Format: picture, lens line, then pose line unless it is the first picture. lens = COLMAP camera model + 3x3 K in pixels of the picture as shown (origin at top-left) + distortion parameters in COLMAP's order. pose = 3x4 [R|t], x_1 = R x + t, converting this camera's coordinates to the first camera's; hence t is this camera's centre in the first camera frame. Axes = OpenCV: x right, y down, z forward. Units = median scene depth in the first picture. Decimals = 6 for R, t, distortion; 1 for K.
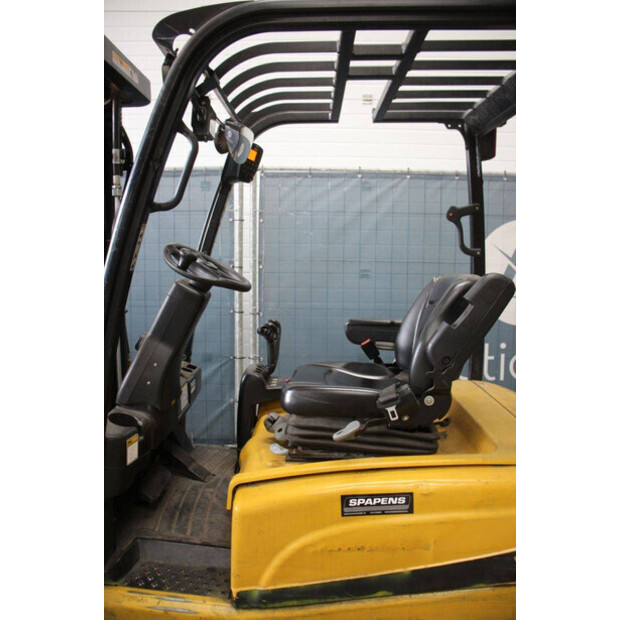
lens RADIAL K [[506.9, 0, 313.4], [0, 506.9, 307.9], [0, 0, 1]] dist [-0.164198, 0.131992]
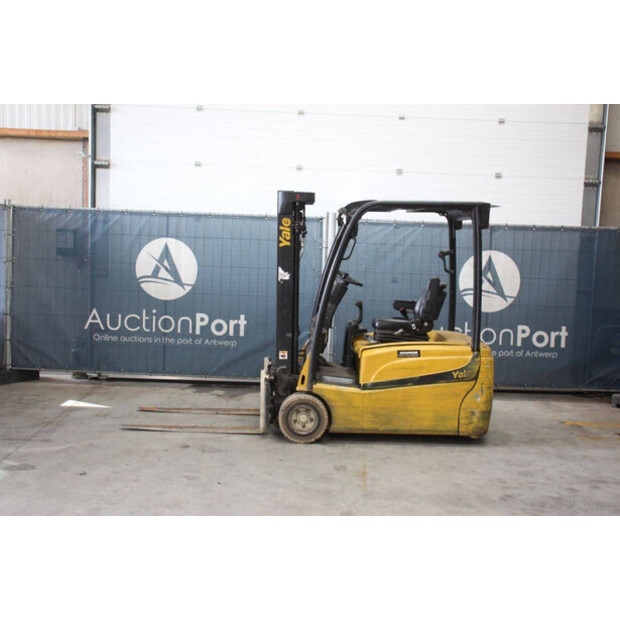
lens RADIAL K [[749.4, 0, 309.0], [0, 749.4, 302.1], [0, 0, 1]] dist [-0.009673, 0.000000]
pose [[0.999247, 0.024127, 0.030374, -0.433644], [-0.023184, 0.999250, -0.031018, 0.149756], [-0.031100, 0.030290, 0.999057, -2.476308]]
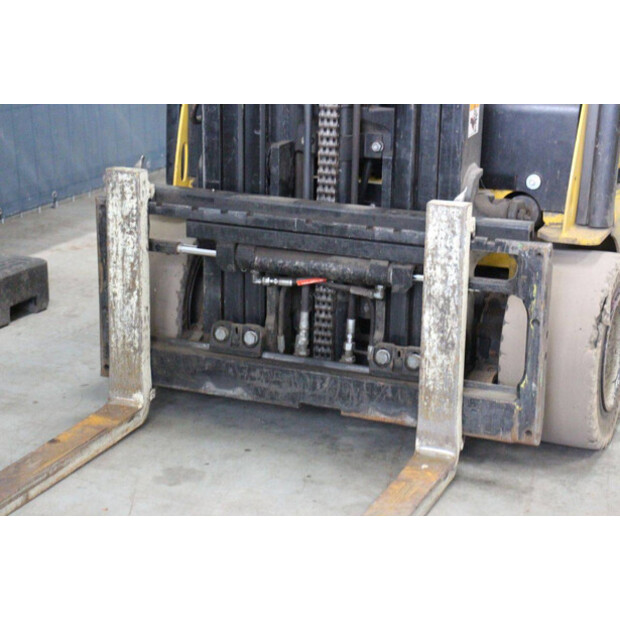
lens RADIAL K [[1453.5, 0, 310.6], [0, 1453.5, 312.5], [0, 0, 1]] dist [0.402285, 0.000000]
pose [[0.368269, -0.250755, 0.895265, -1.843666], [0.087831, 0.968018, 0.235003, 0.112607], [-0.925561, -0.007913, 0.378515, 0.367062]]
